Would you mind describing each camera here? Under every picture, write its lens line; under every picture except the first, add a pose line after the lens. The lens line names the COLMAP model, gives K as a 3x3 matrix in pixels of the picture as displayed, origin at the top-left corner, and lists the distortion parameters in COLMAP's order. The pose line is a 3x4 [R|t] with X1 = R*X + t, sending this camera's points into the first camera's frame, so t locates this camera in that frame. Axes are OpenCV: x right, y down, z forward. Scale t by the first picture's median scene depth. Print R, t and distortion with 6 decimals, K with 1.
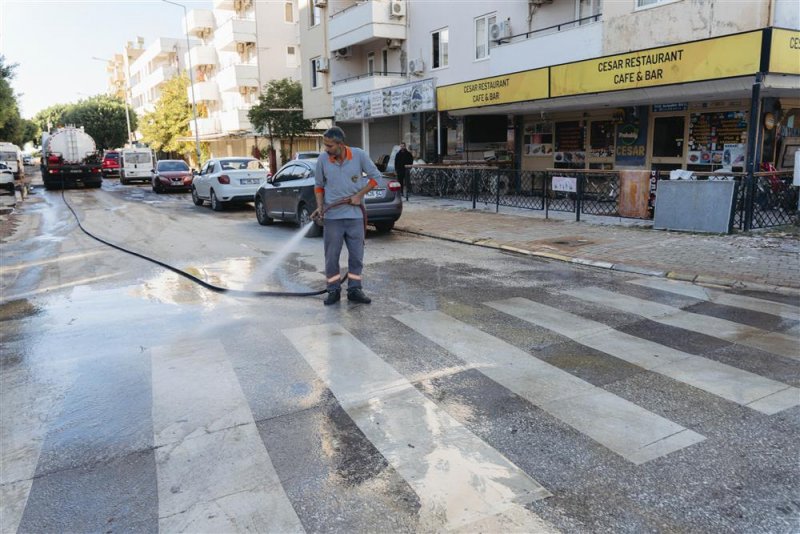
lens RADIAL K [[613.3, 0, 400.0], [0, 613.3, 267.0], [0, 0, 1]] dist [0.001216, 0.002753]
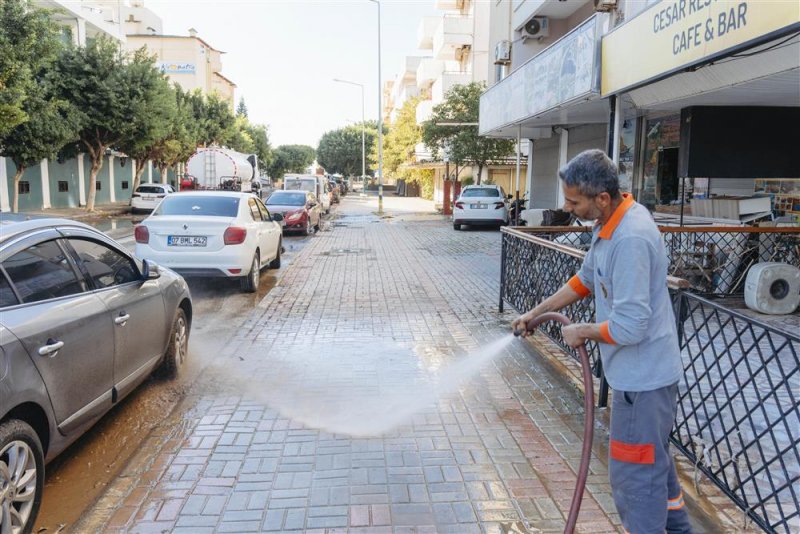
lens RADIAL K [[613.3, 0, 400.0], [0, 613.3, 267.0], [0, 0, 1]] dist [0.001216, 0.002753]
pose [[0.887486, 0.092433, -0.451470, 0.085303], [-0.113916, 0.993277, -0.020571, -0.075421], [0.446533, 0.069687, 0.892049, 0.370706]]
